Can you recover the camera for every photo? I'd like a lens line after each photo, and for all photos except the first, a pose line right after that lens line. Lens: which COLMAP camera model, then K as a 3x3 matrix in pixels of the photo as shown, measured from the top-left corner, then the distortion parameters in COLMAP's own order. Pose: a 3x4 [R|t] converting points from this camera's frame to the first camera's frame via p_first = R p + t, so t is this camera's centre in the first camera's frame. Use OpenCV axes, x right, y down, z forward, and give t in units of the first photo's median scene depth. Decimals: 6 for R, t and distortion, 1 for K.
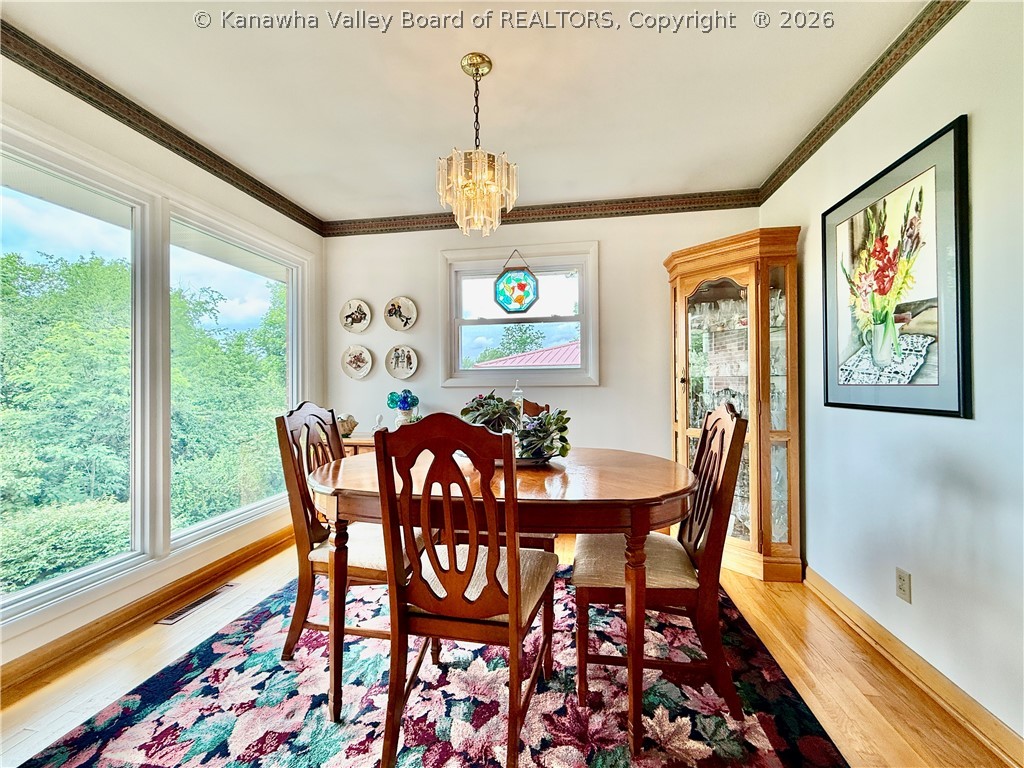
lens RADIAL K [[408.2, 0, 511.8], [0, 408.2, 384.6], [0, 0, 1]] dist [-0.000029, 0.000133]
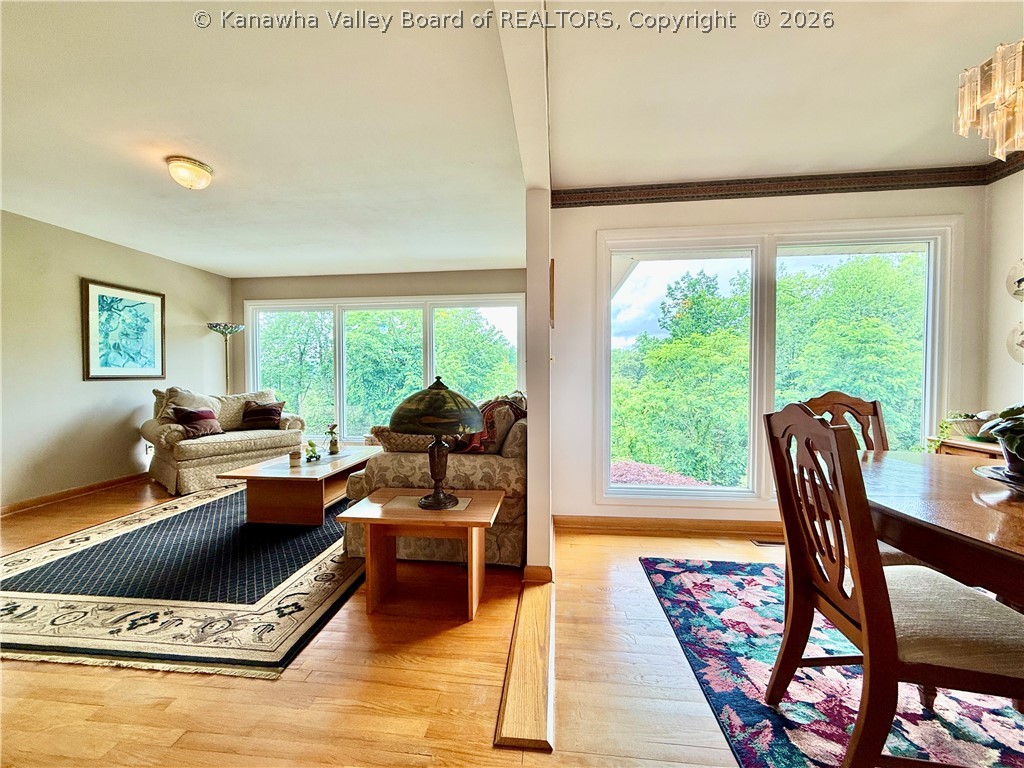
lens RADIAL K [[408.2, 0, 511.6], [0, 408.2, 385.1], [0, 0, 1]] dist [-0.000029, 0.000133]
pose [[0.054900, 0.029856, -0.998045, 0.572061], [0.005799, 0.999526, 0.030219, -0.013516], [0.998475, -0.007447, 0.054701, 0.094618]]
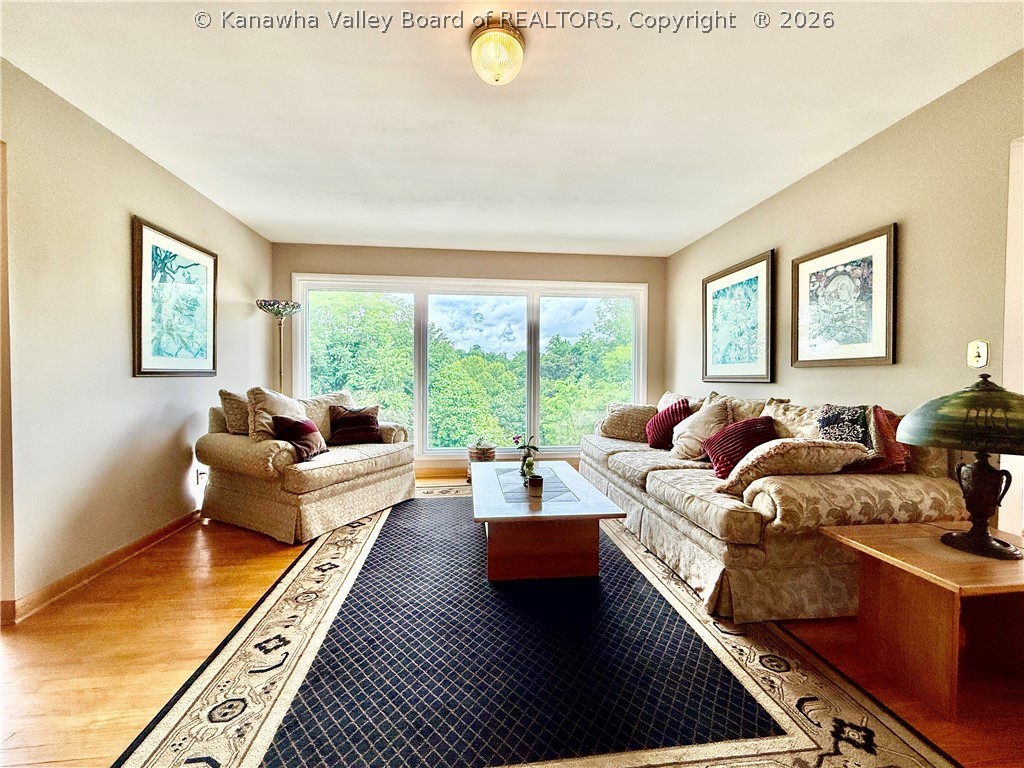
lens RADIAL K [[408.2, 0, 511.5], [0, 408.2, 384.9], [0, 0, 1]] dist [-0.000029, 0.000133]
pose [[0.271363, 0.029004, -0.962040, -0.074400], [-0.004699, 0.999574, 0.028810, -0.002058], [0.962466, -0.003297, 0.271384, -1.285738]]
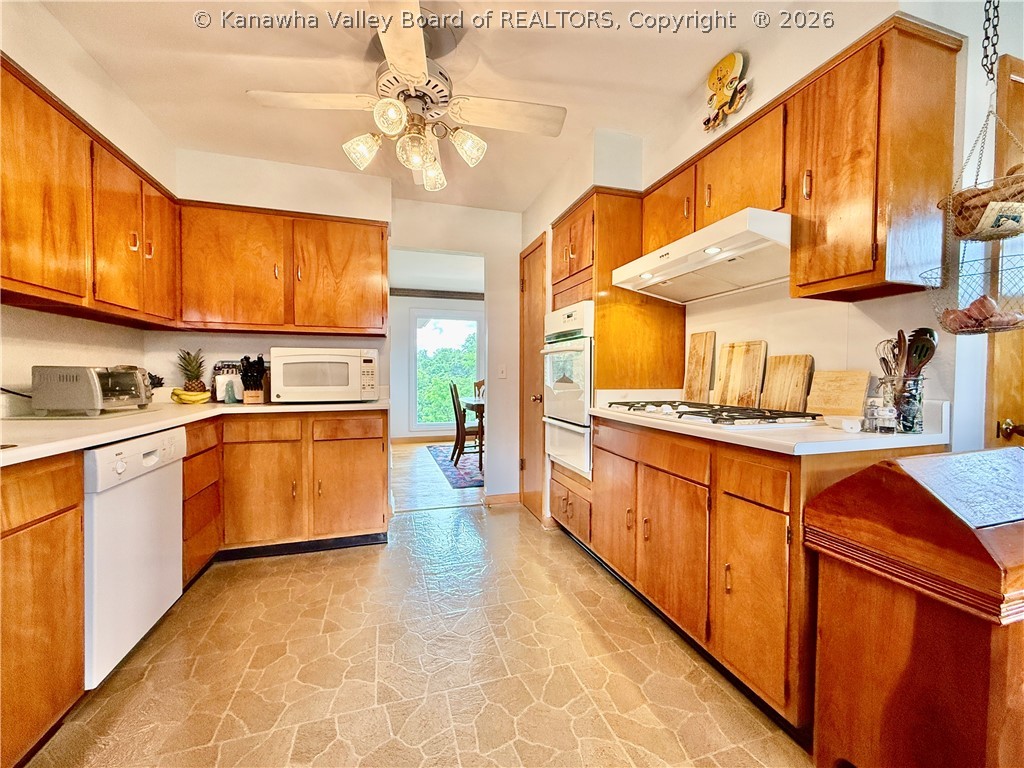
lens RADIAL K [[408.2, 0, 511.3], [0, 408.2, 386.5], [0, 0, 1]] dist [-0.000029, 0.000133]
pose [[0.442357, 0.035994, -0.896116, 2.812559], [-0.005025, 0.999278, 0.037657, -0.021140], [0.896825, -0.012155, 0.442219, -0.313210]]
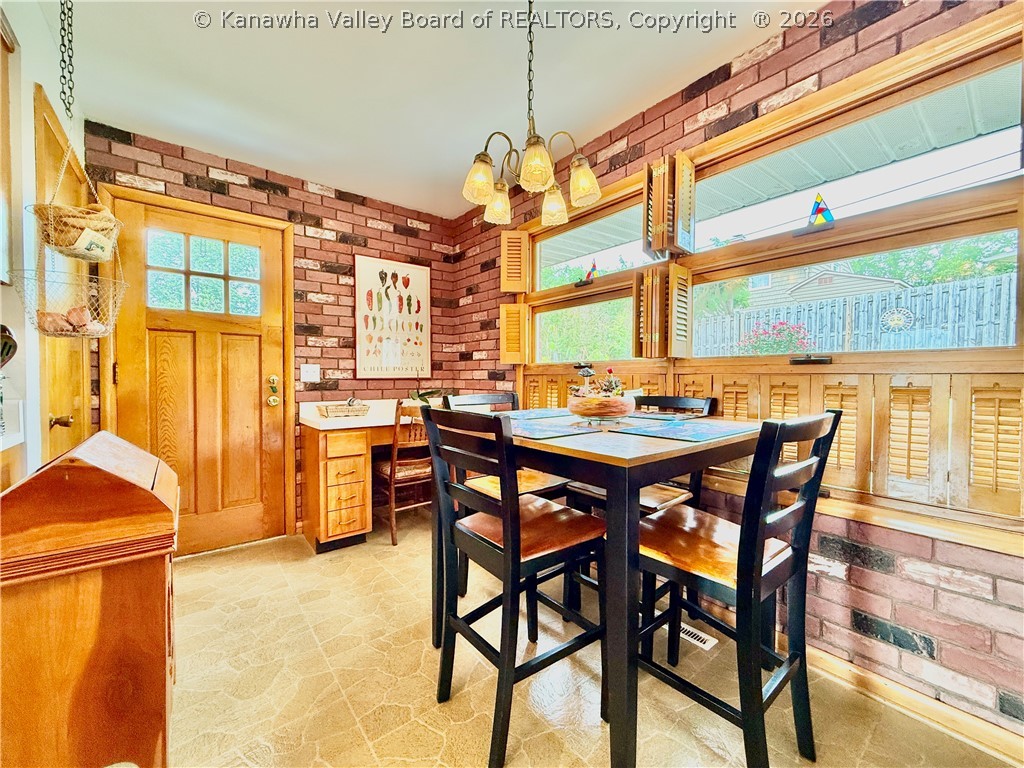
lens RADIAL K [[408.2, 0, 511.0], [0, 408.2, 384.6], [0, 0, 1]] dist [-0.000029, 0.000133]
pose [[0.668374, -0.007955, 0.743783, 2.526253], [-0.007212, 0.999826, 0.017175, -0.017245], [-0.743791, -0.016844, 0.668200, -0.449039]]
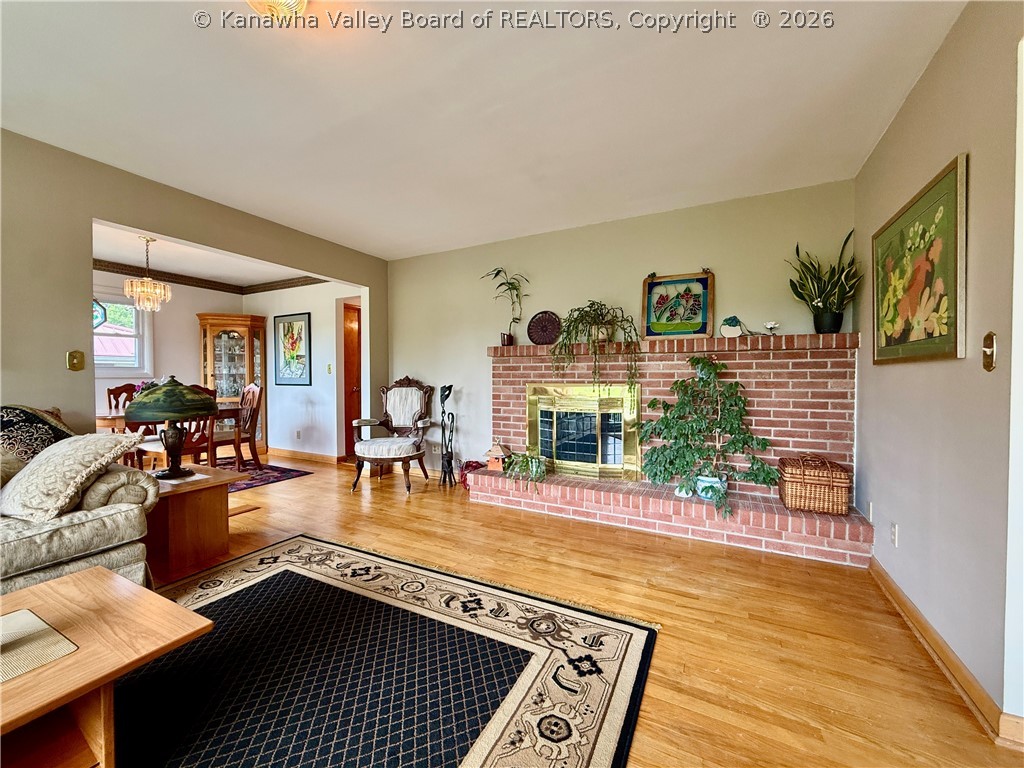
lens RADIAL K [[408.2, 0, 512.5], [0, 408.2, 385.4], [0, 0, 1]] dist [-0.000029, 0.000133]
pose [[0.312812, -0.014231, 0.949708, -1.714724], [-0.003681, 0.999862, 0.016195, 0.002850], [-0.949808, -0.008562, 0.312717, -1.763665]]
